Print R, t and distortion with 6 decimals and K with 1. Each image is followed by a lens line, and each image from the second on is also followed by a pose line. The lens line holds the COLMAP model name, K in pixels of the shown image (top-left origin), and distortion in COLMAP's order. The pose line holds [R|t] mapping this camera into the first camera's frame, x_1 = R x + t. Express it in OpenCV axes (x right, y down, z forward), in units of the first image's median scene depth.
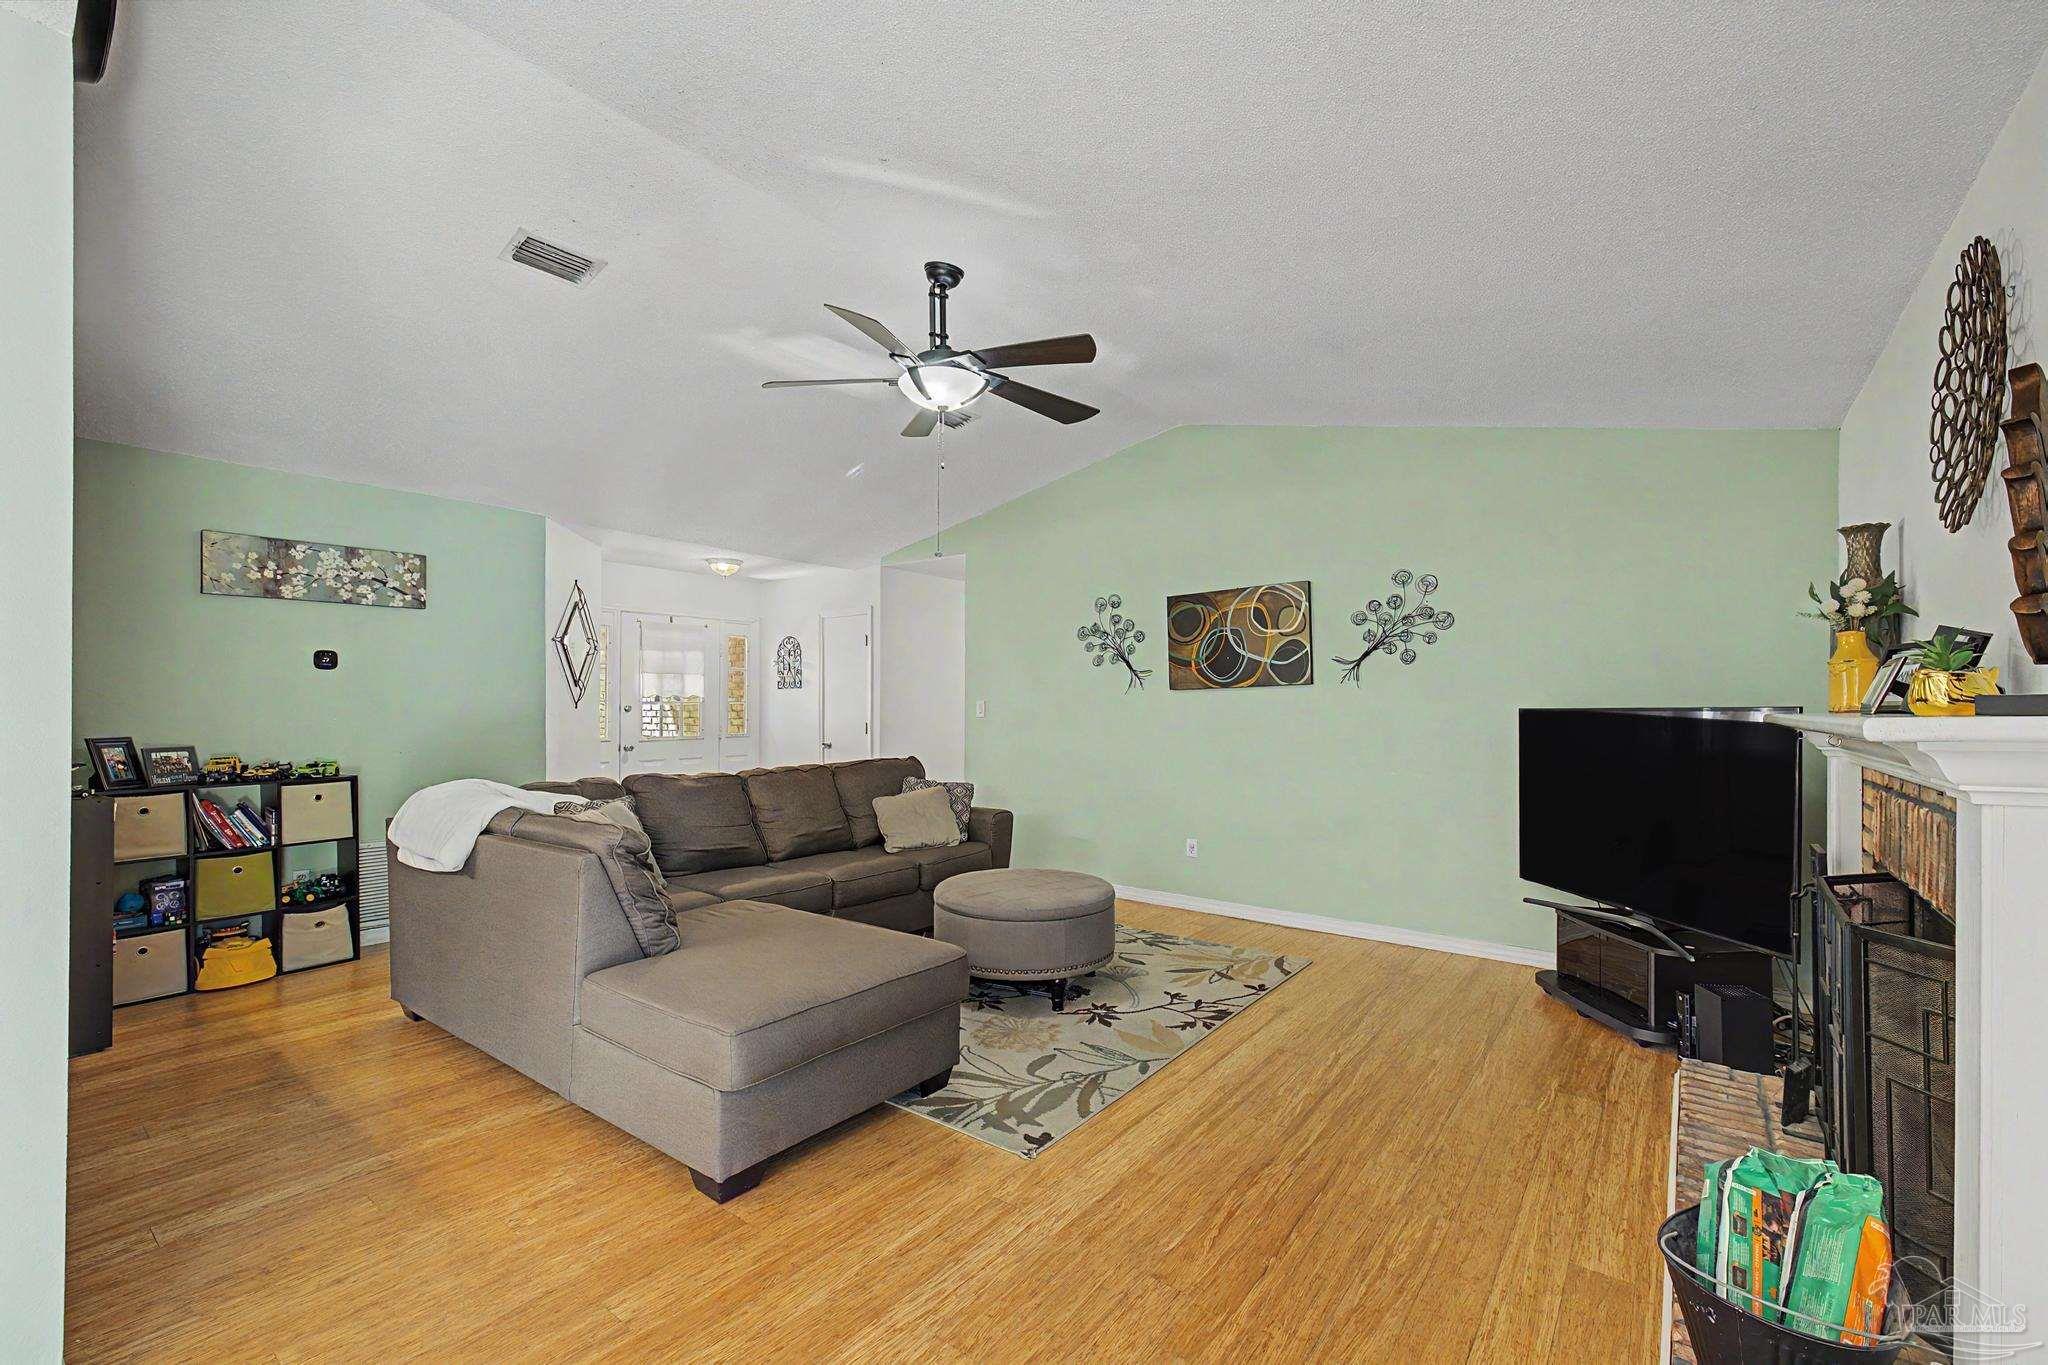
lens RADIAL K [[858.8, 0, 994.0], [0, 858.8, 685.8], [0, 0, 1]] dist [0.010551, -0.005067]
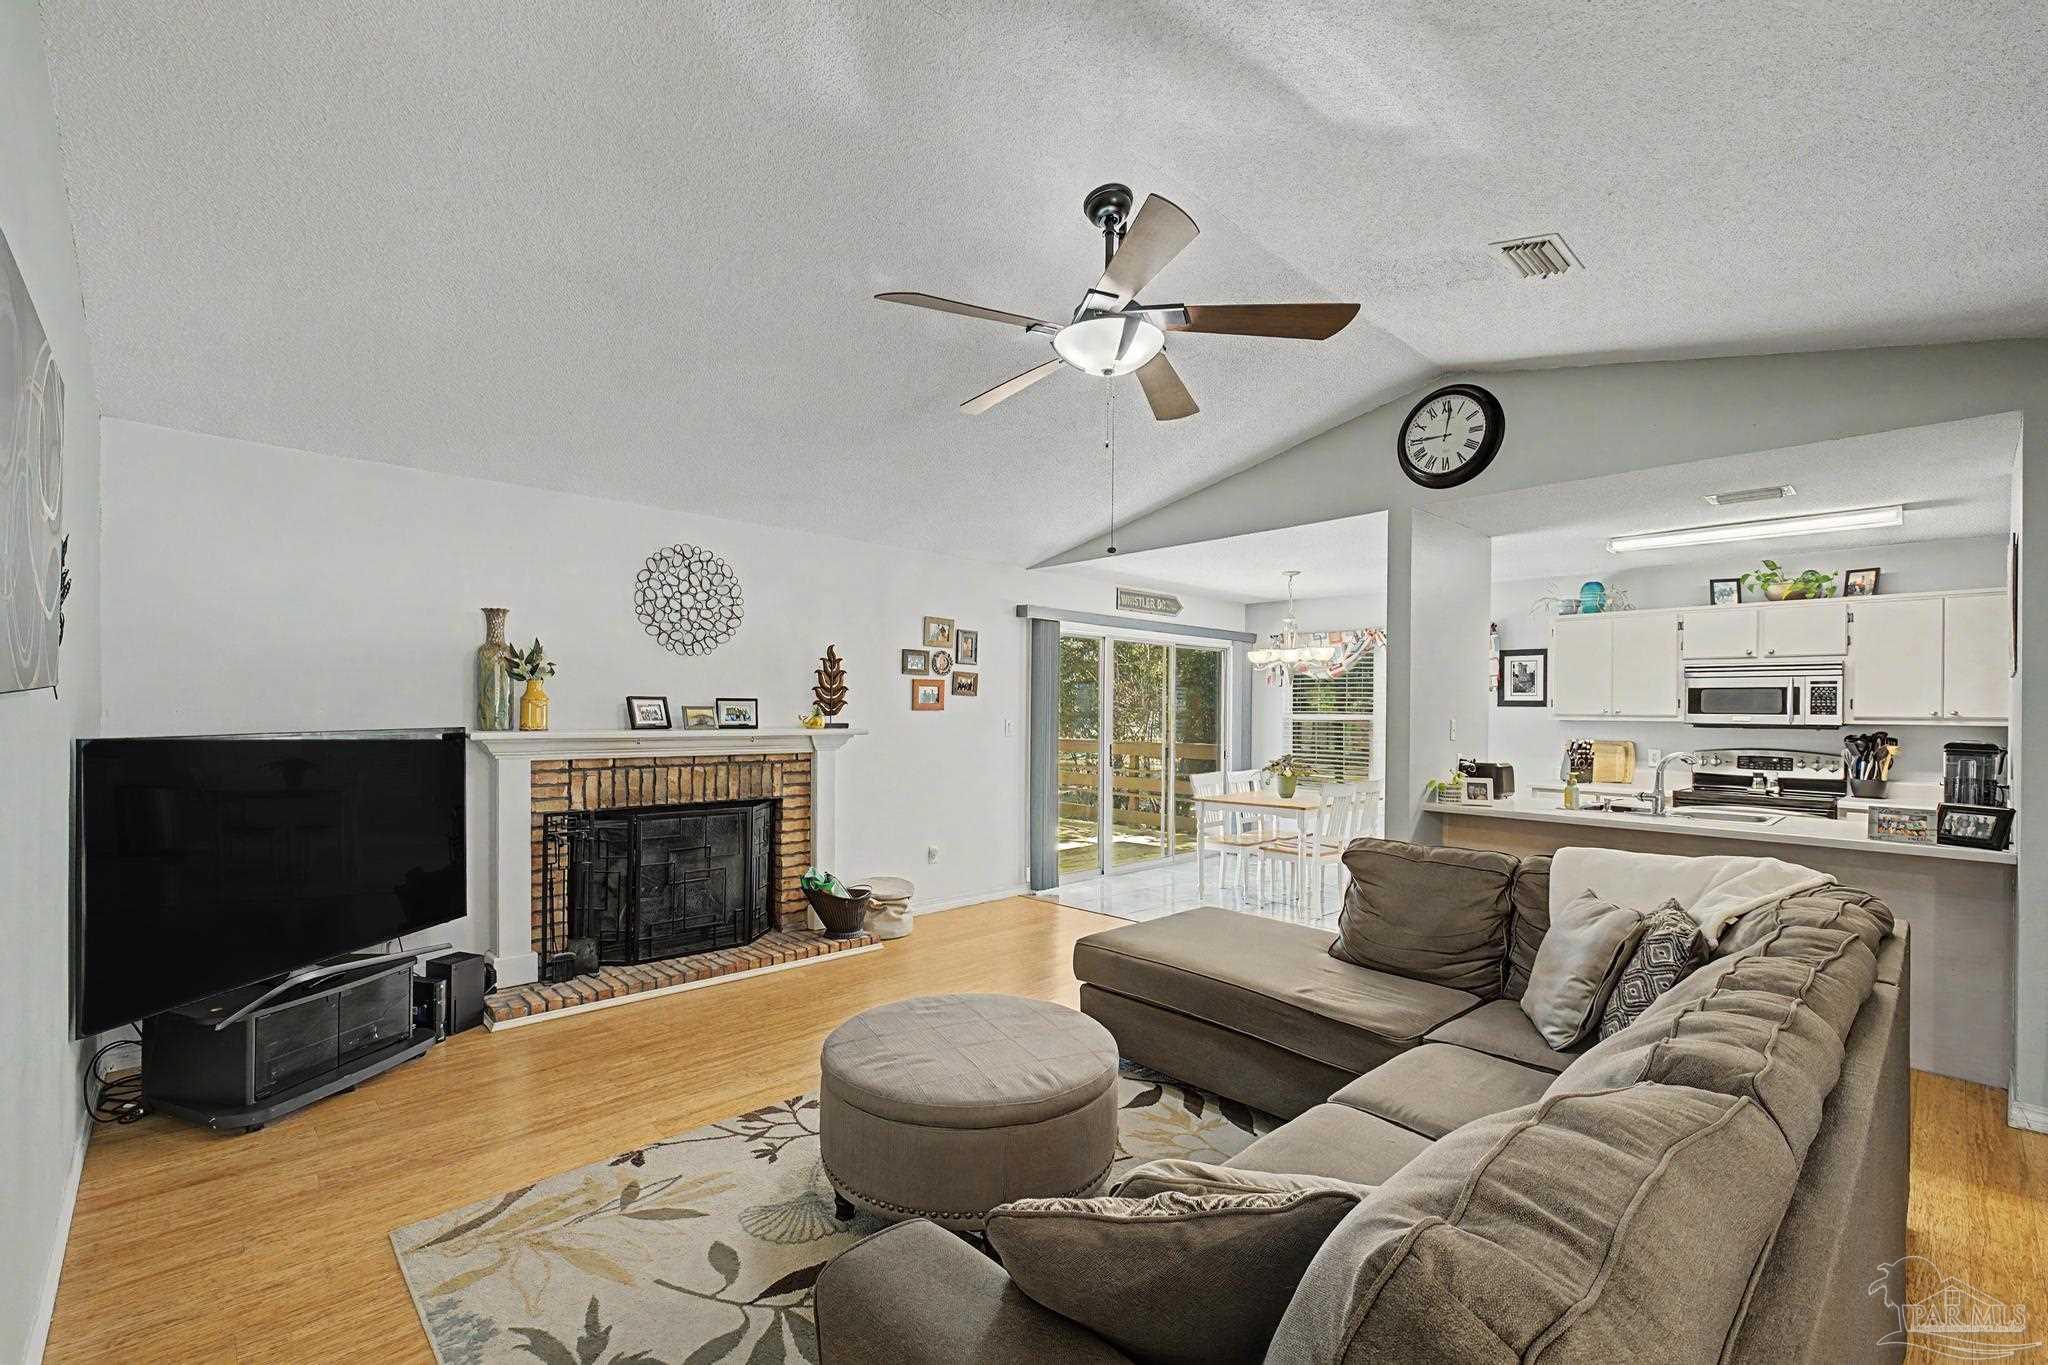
lens RADIAL K [[858.8, 0, 1017.2], [0, 858.8, 714.3], [0, 0, 1]] dist [0.010551, -0.005067]
pose [[-0.986501, -0.012730, 0.163263, -0.074390], [-0.015404, 0.999767, -0.015120, 0.006006], [-0.163032, -0.017431, -0.986467, 1.249719]]
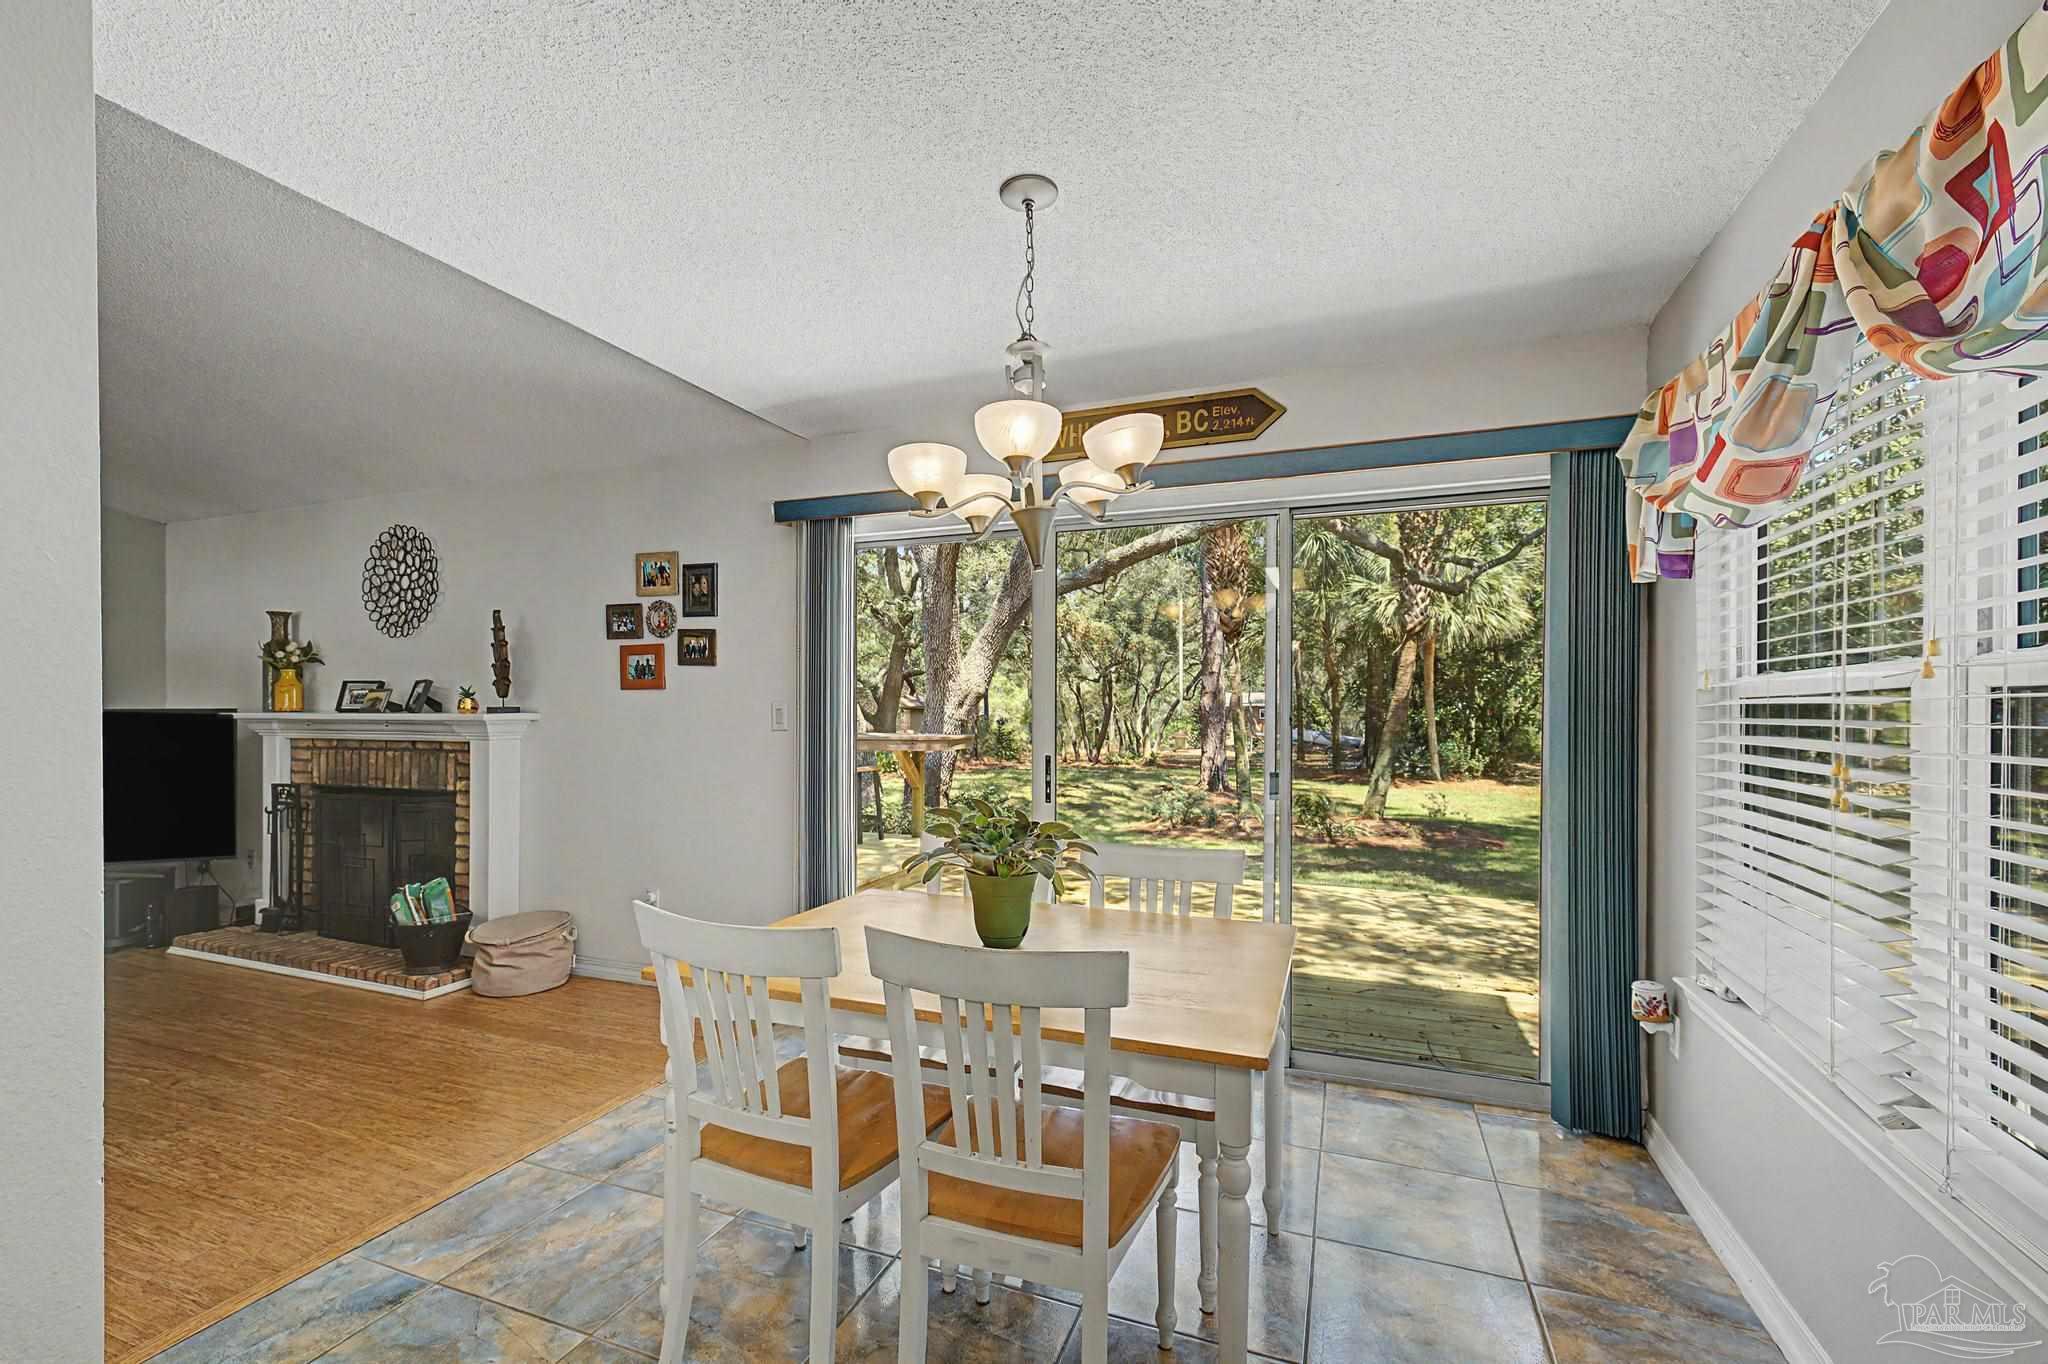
lens RADIAL K [[858.8, 0, 1021.0], [0, 858.8, 707.8], [0, 0, 1]] dist [0.010551, -0.005067]
pose [[-0.276058, 0.002964, 0.961136, -0.643112], [-0.023962, 0.999663, -0.009965, 0.001599], [-0.960842, -0.025782, -0.275894, -0.017834]]
